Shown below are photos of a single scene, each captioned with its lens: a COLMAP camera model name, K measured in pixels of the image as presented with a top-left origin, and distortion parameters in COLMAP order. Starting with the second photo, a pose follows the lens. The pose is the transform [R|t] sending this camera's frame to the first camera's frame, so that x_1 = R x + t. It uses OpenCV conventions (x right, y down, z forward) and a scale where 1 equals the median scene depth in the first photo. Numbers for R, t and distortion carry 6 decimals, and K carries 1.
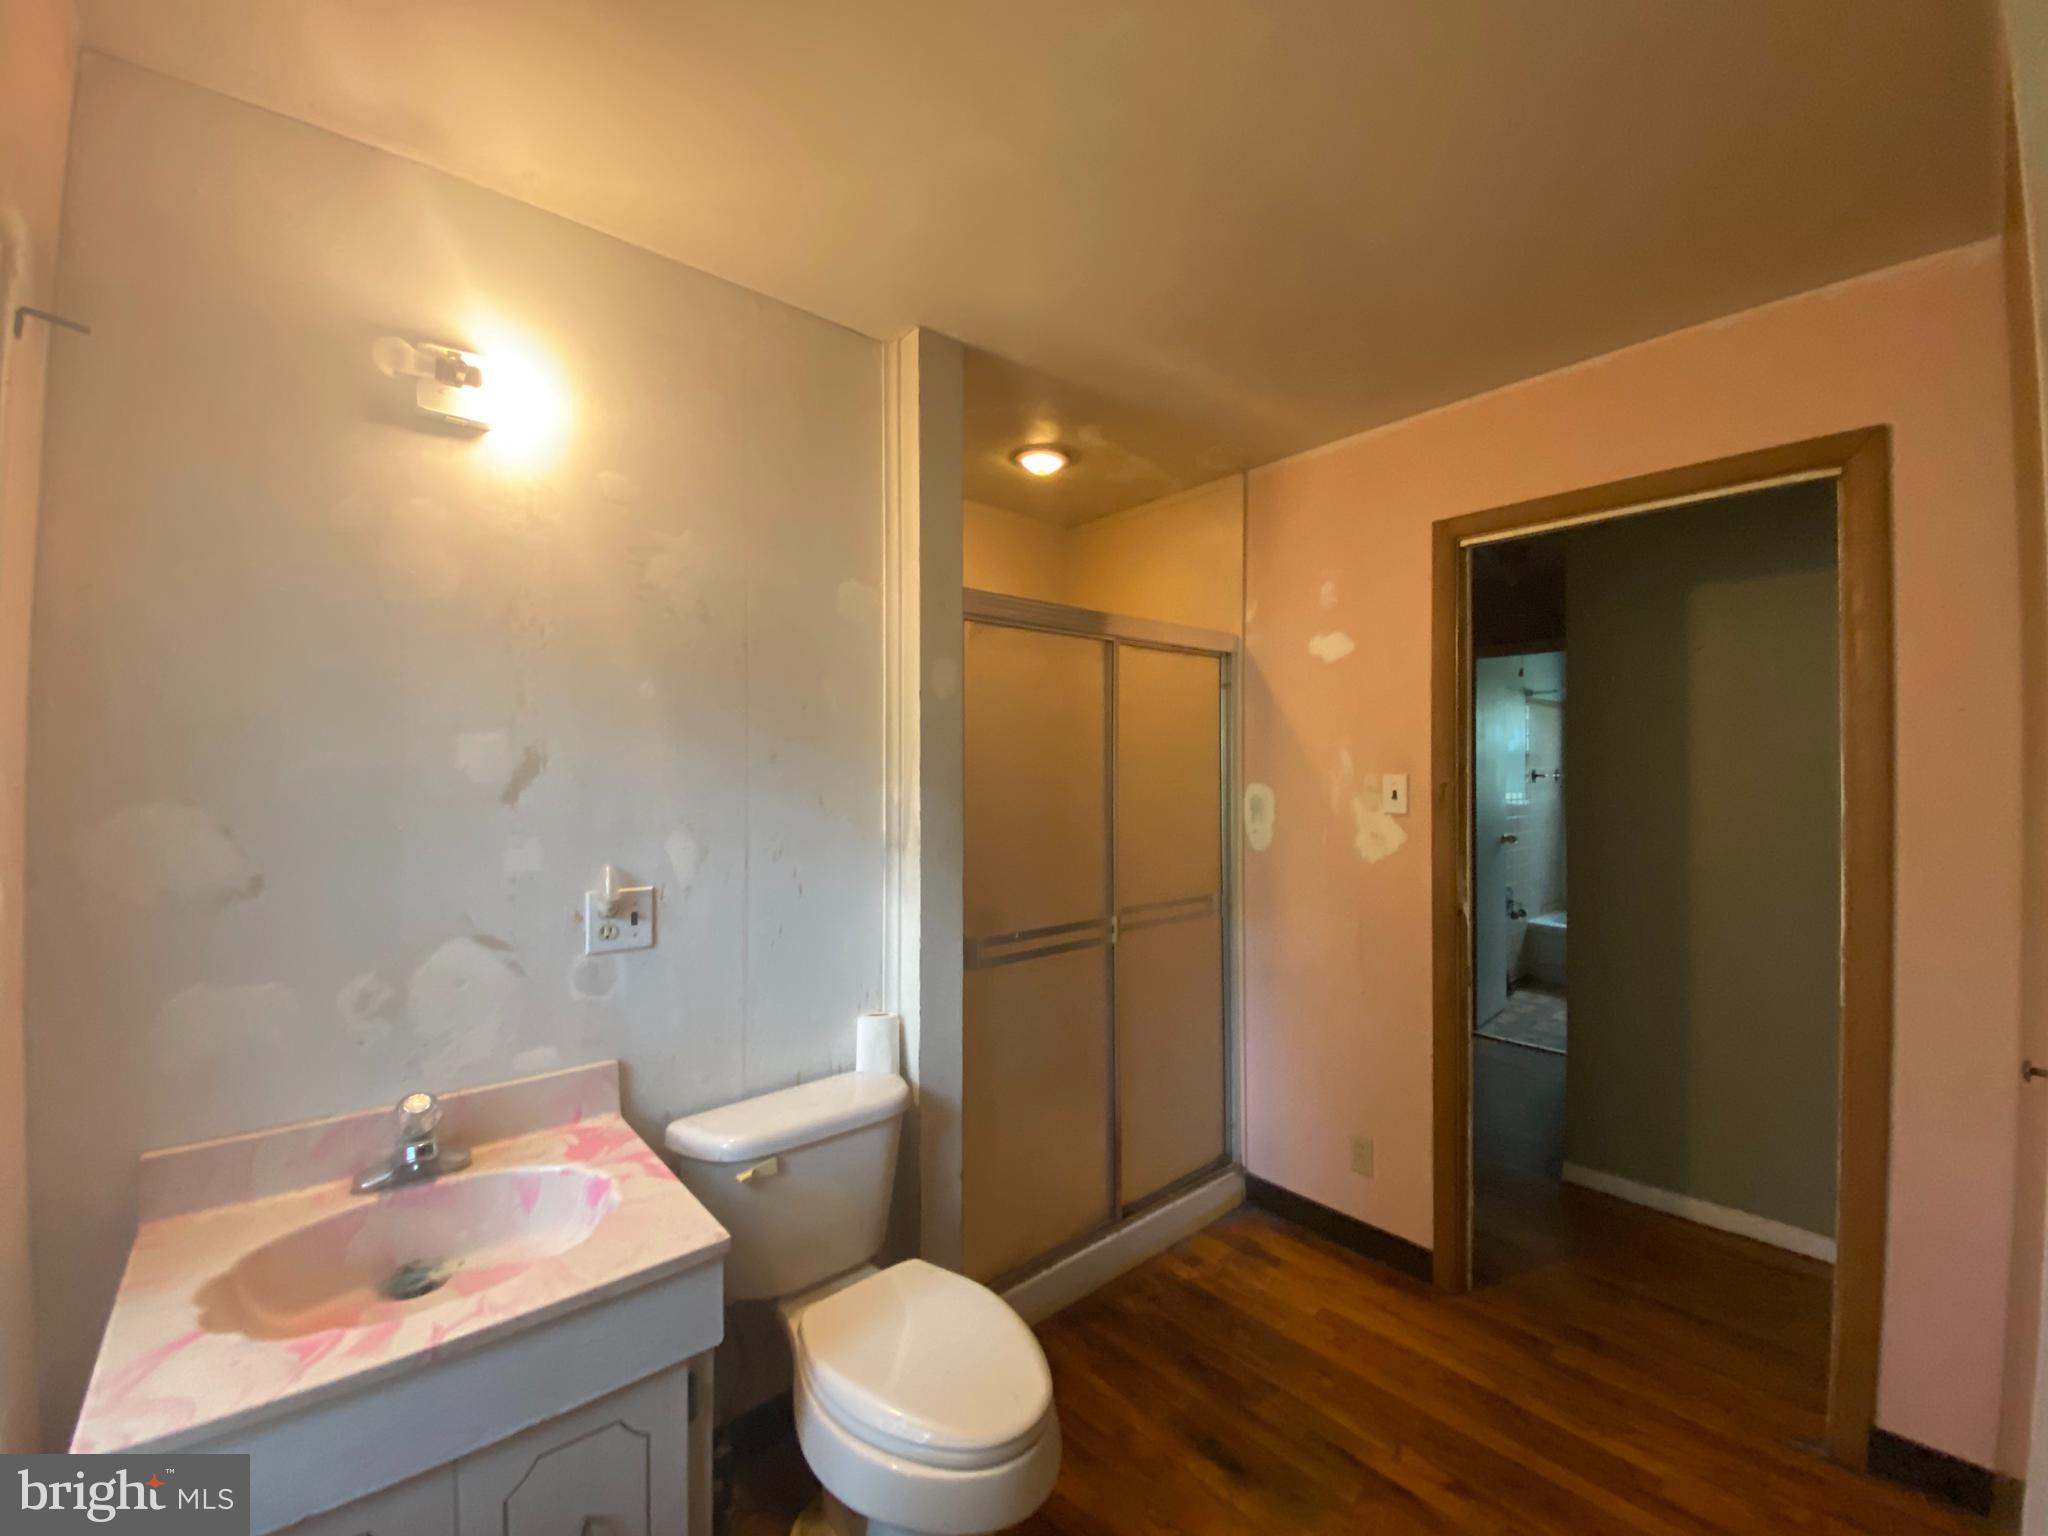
lens RADIAL K [[858.4, 0, 1024.0], [0, 858.4, 768.0], [0, 0, 1]] dist [0.066623, -0.046210]
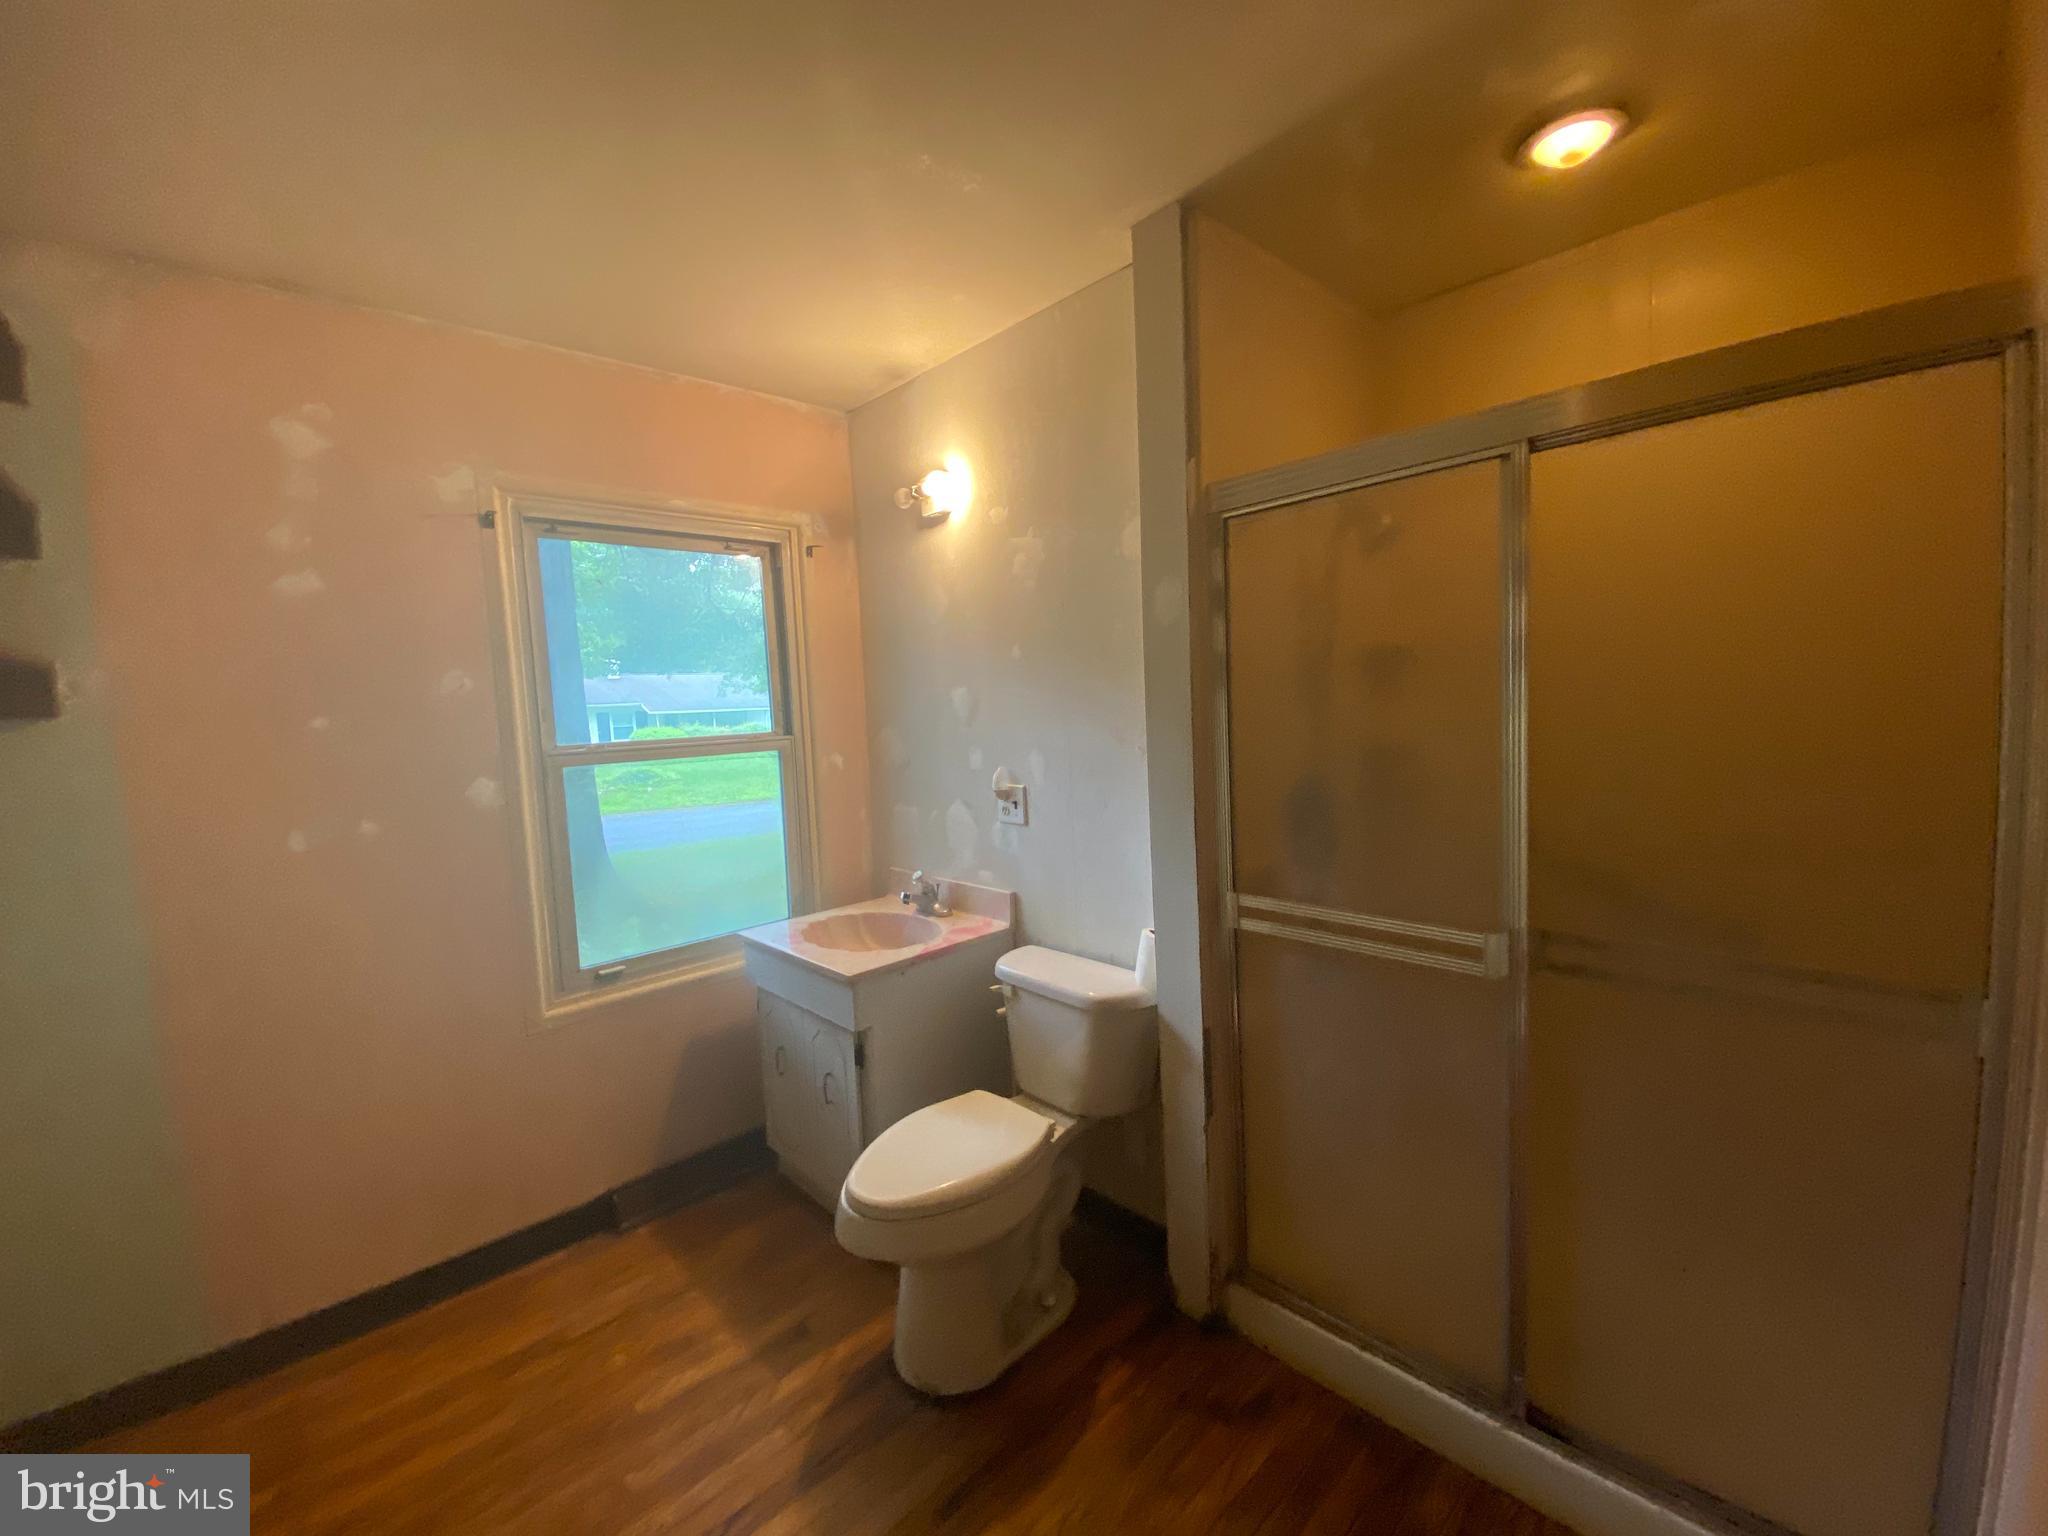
lens RADIAL K [[858.4, 0, 1024.0], [0, 858.4, 768.0], [0, 0, 1]] dist [0.066623, -0.046210]
pose [[0.009009, 0.074024, -0.997216, 1.032642], [0.050238, 0.995963, 0.074385, -0.000520], [0.998697, -0.050768, 0.005254, 1.008396]]
